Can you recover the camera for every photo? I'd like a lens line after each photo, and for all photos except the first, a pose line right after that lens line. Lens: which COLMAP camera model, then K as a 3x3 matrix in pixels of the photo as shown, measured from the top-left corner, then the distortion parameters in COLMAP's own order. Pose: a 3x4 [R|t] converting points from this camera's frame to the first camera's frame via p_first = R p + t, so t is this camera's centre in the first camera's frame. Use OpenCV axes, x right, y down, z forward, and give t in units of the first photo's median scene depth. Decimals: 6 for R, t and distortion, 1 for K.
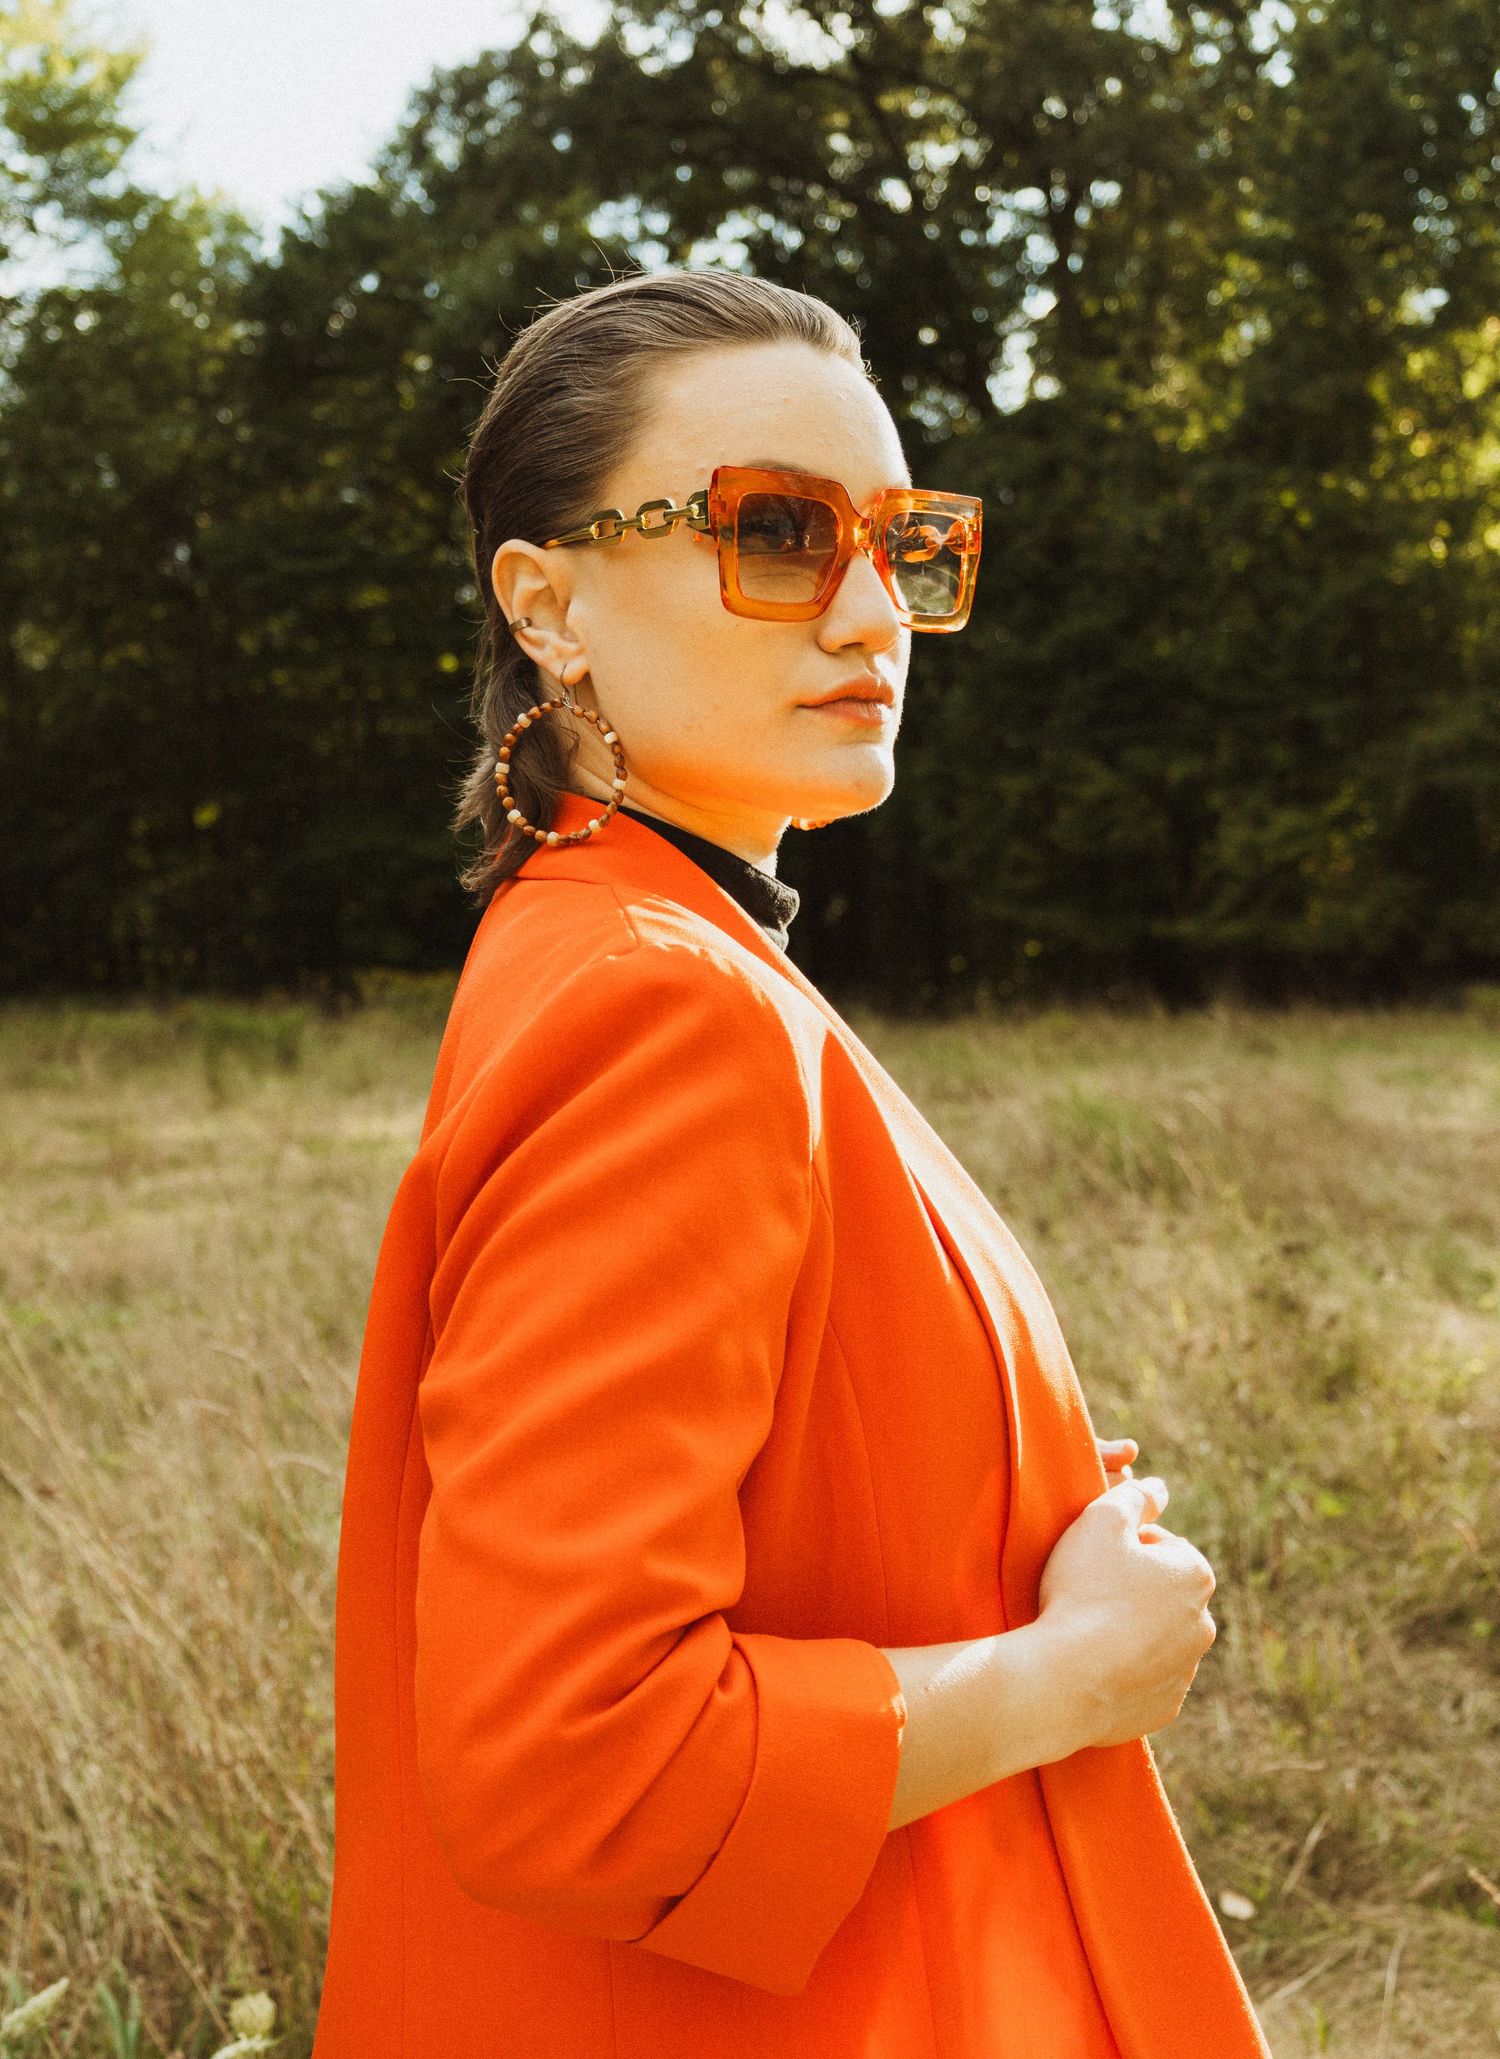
lens RADIAL K [[2118.3, 0, 817.7], [0, 2118.3, 863.5], [0, 0, 1]] dist [0.032949, 0.000000]
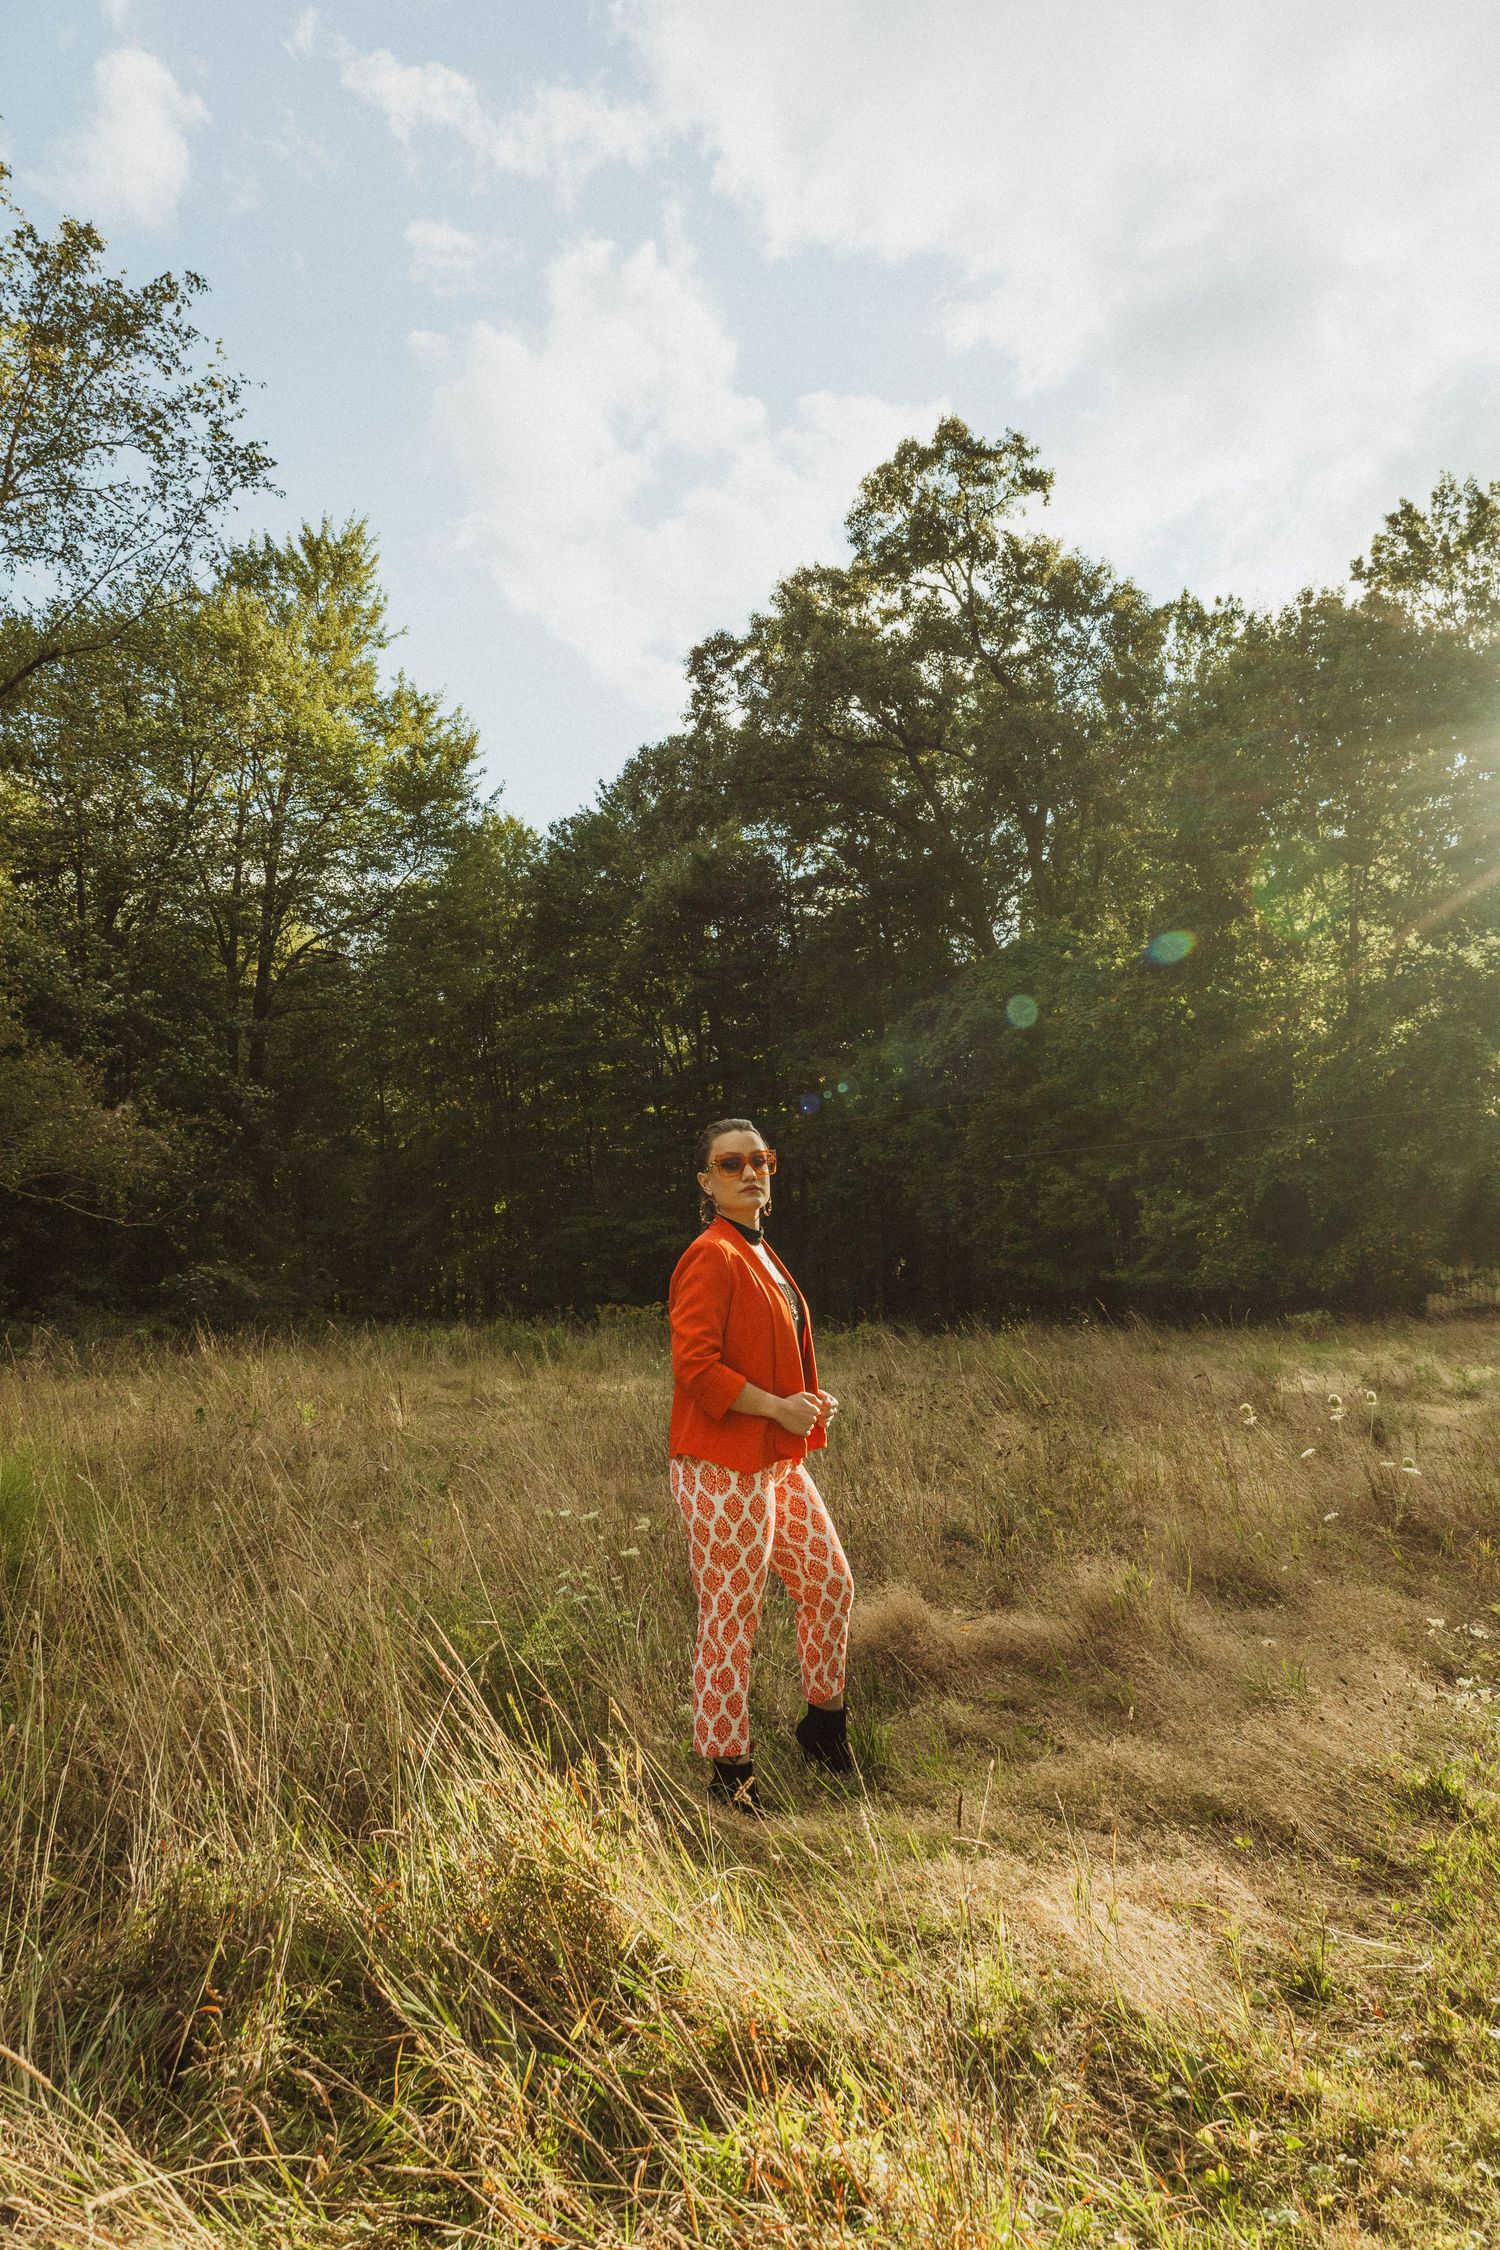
lens RADIAL K [[1409.8, 0, 792.9], [0, 1409.8, 1140.9], [0, 0, 1]] dist [0.017211, -0.001713]
pose [[0.997448, -0.010050, -0.070688, 0.032635], [0.005227, 0.997666, -0.068085, 0.004957], [0.071208, 0.067542, 0.995172, -0.203615]]
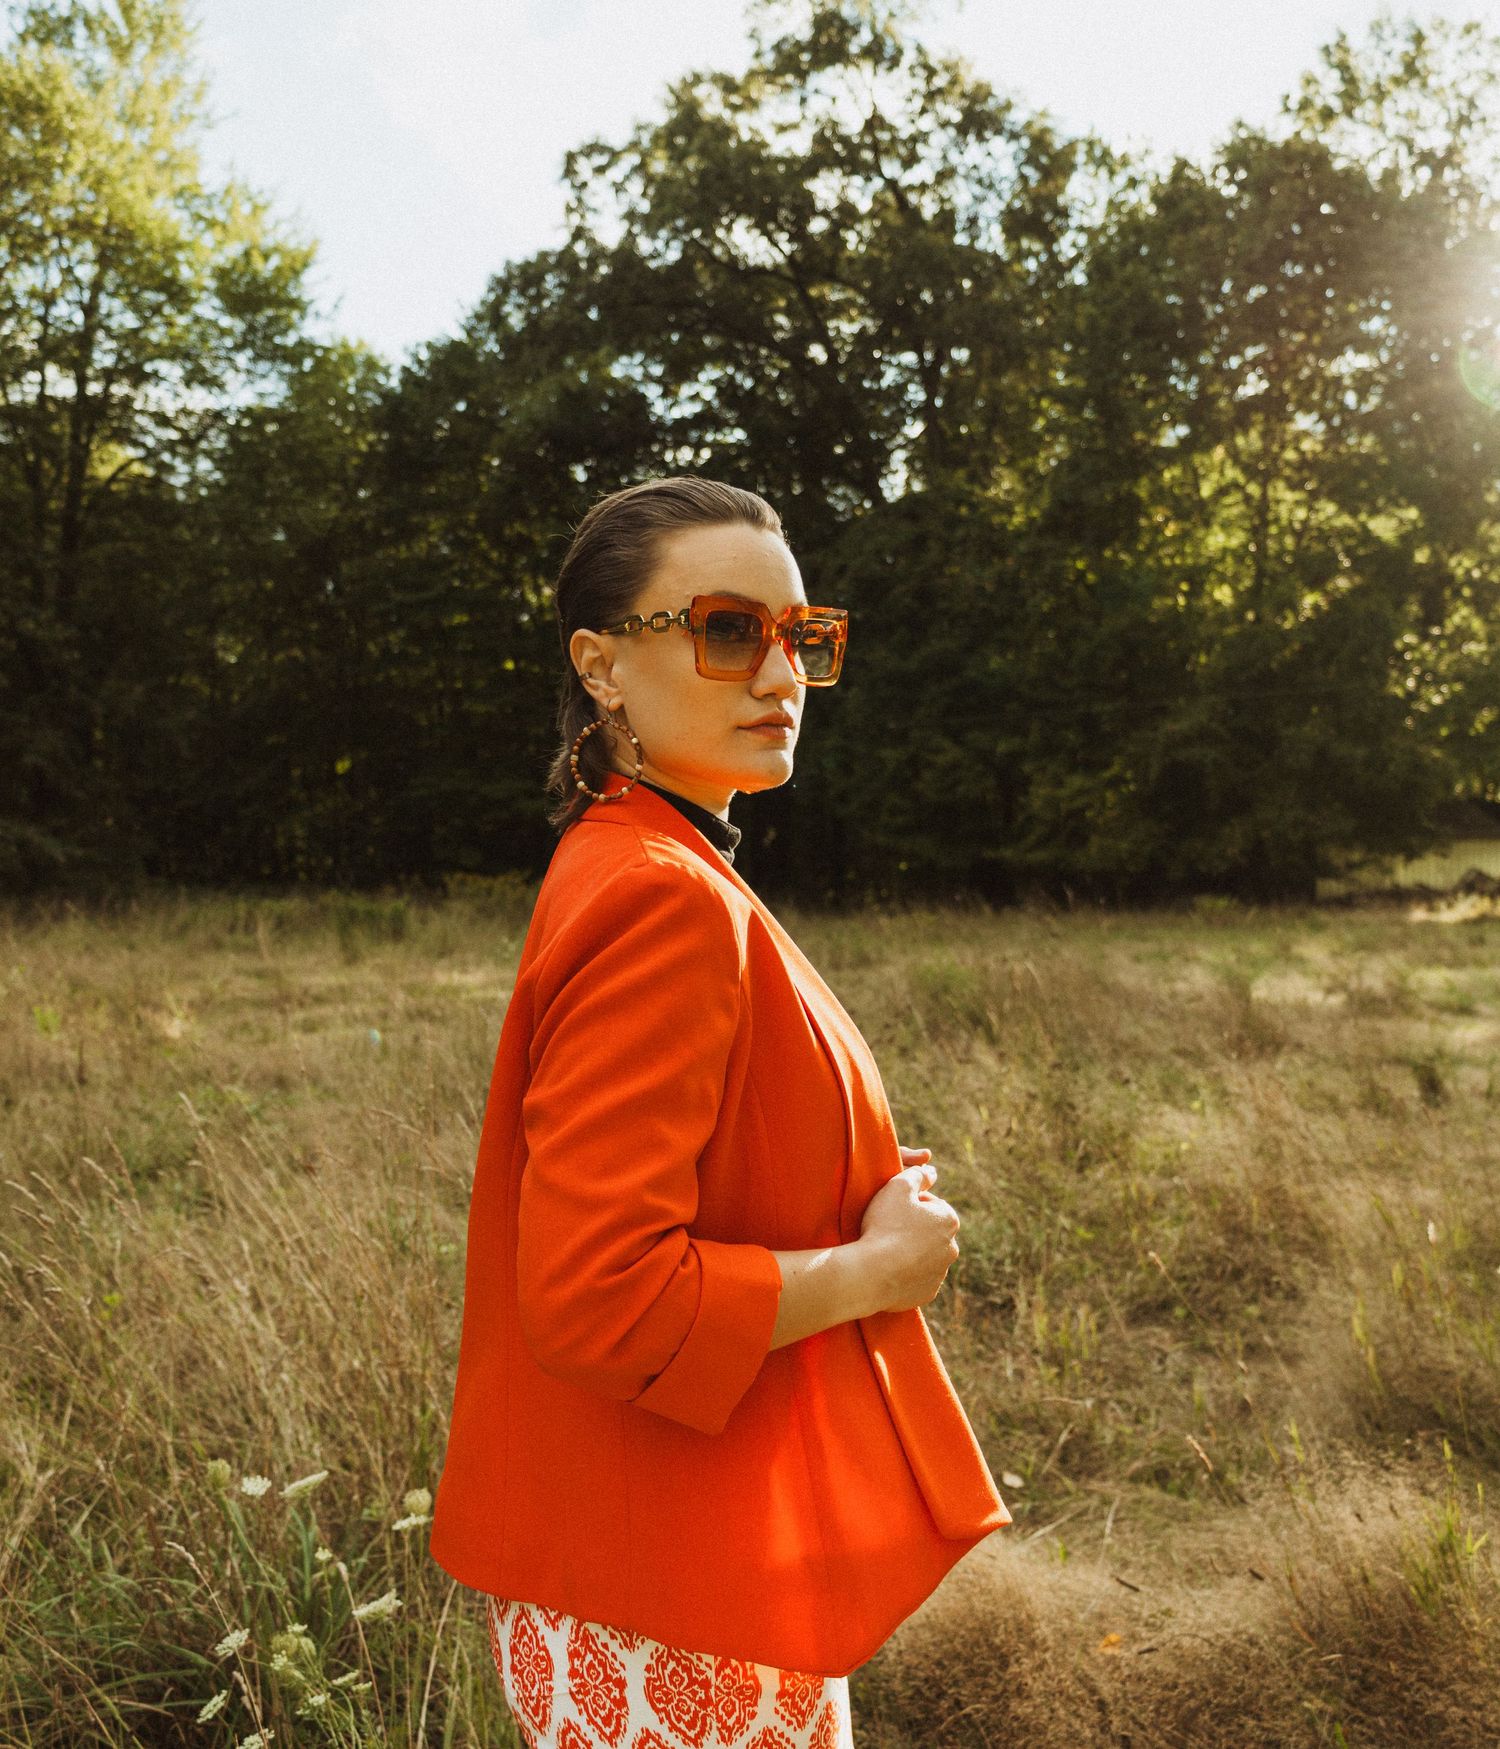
lens RADIAL K [[1442.1, 0, 770.7], [0, 1442.1, 797.7], [0, 0, 1]] dist [0.022900, -0.013197]
pose [[0.999819, 0.016958, 0.008620, 0.000405], [-0.016911, 0.999842, -0.005486, -0.000391], [-0.008711, 0.005339, 0.999948, -0.011761]]
